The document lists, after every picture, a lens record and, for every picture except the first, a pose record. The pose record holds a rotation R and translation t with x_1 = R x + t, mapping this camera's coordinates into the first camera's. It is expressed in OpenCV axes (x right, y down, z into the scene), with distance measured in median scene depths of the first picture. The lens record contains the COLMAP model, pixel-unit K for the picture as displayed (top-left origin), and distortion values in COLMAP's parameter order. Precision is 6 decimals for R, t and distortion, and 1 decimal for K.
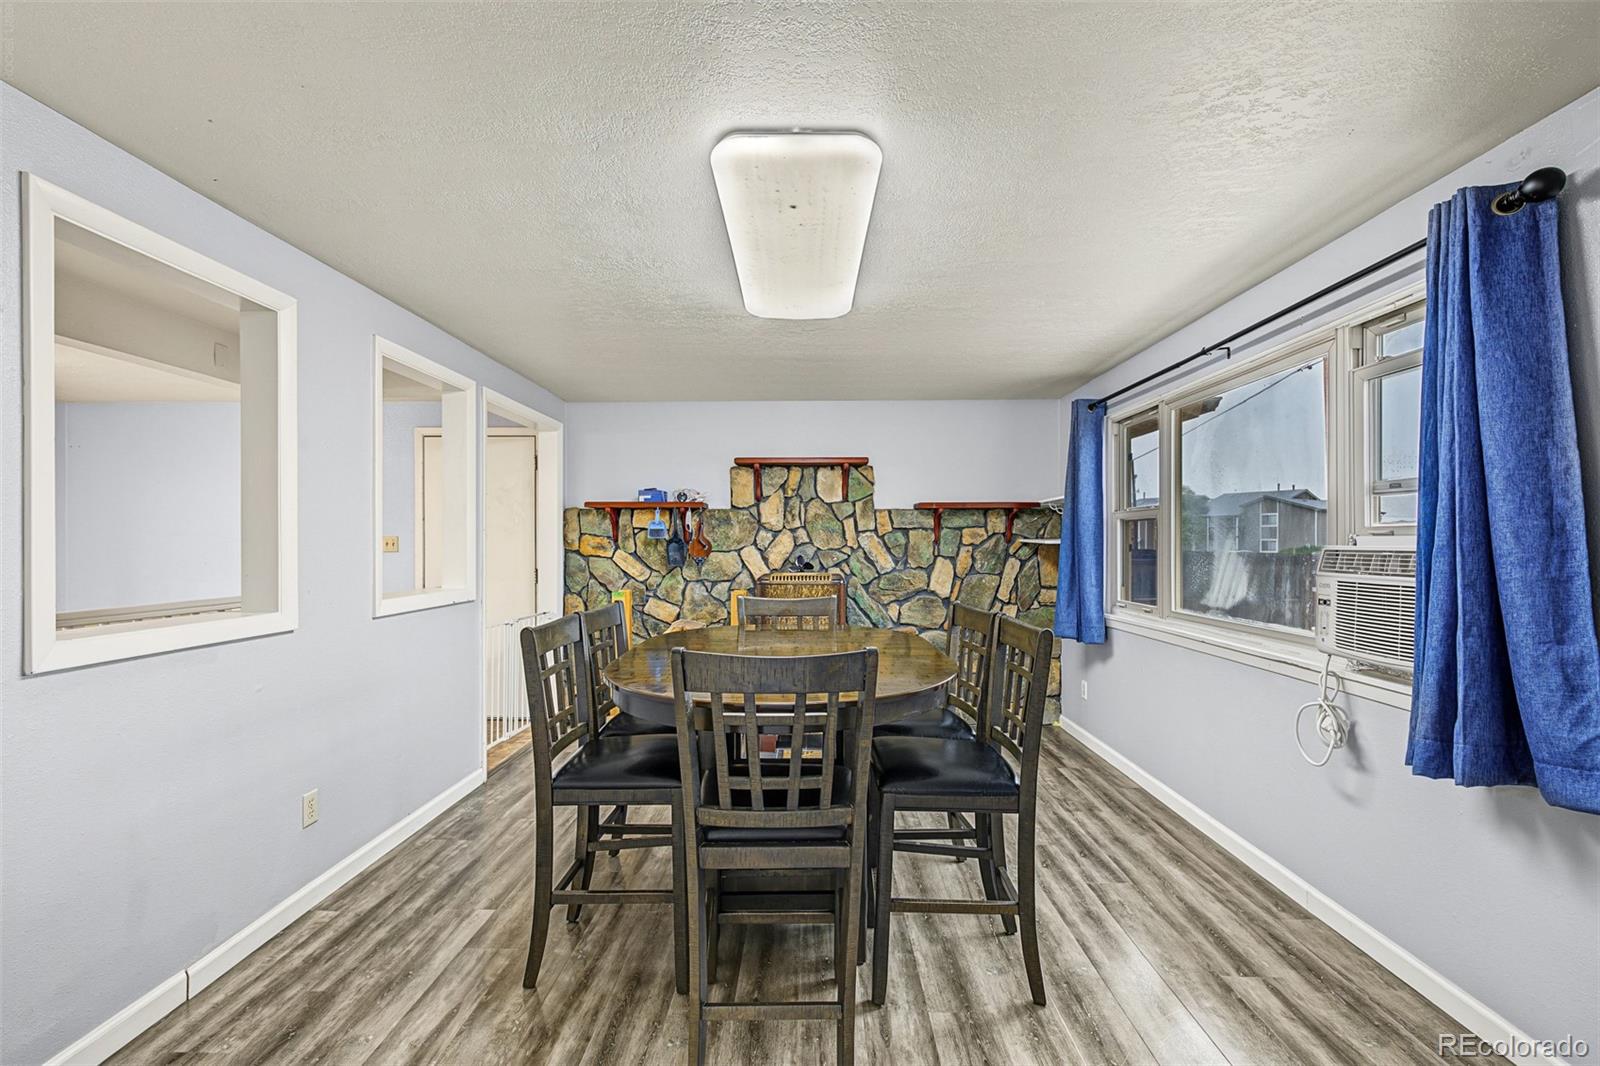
lens RADIAL K [[672.9, 0, 802.4], [0, 672.9, 544.5], [0, 0, 1]] dist [0.008032, -0.002569]
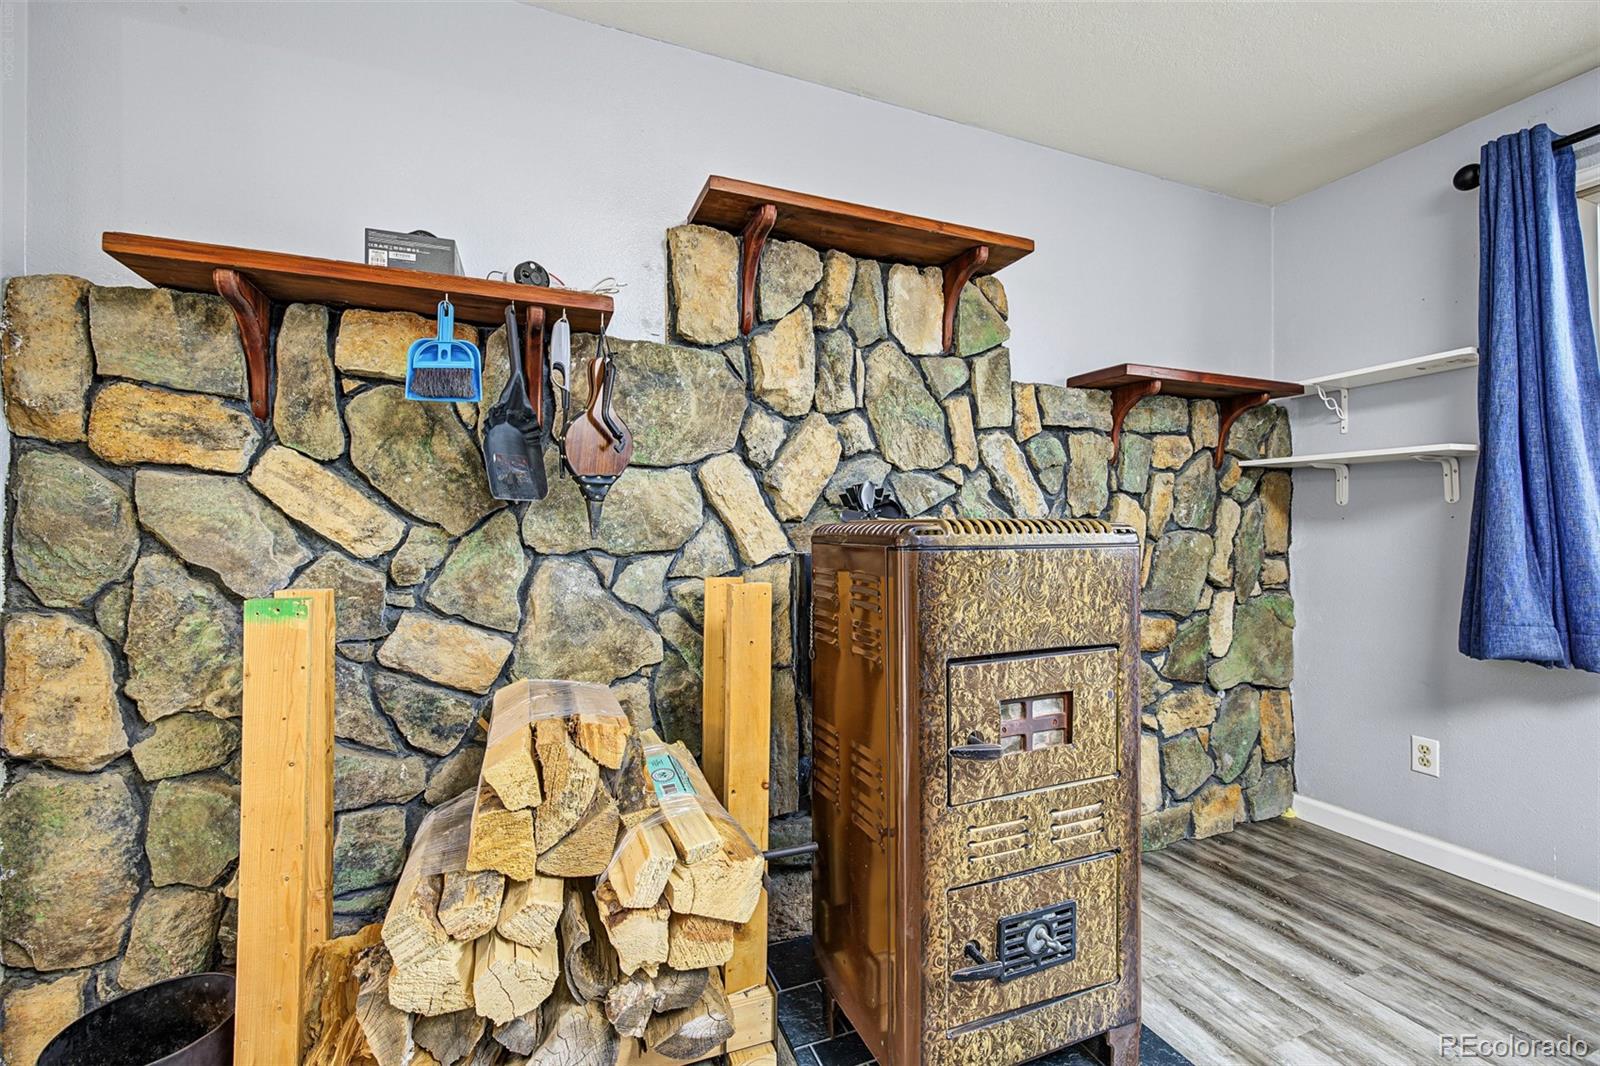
lens RADIAL K [[672.9, 0, 791.8], [0, 672.9, 529.9], [0, 0, 1]] dist [0.008032, -0.002569]
pose [[0.914601, -0.001251, 0.404356, -0.191461], [0.004395, 0.999967, -0.006846, 0.045434], [-0.404334, 0.008039, 0.914576, 0.662000]]
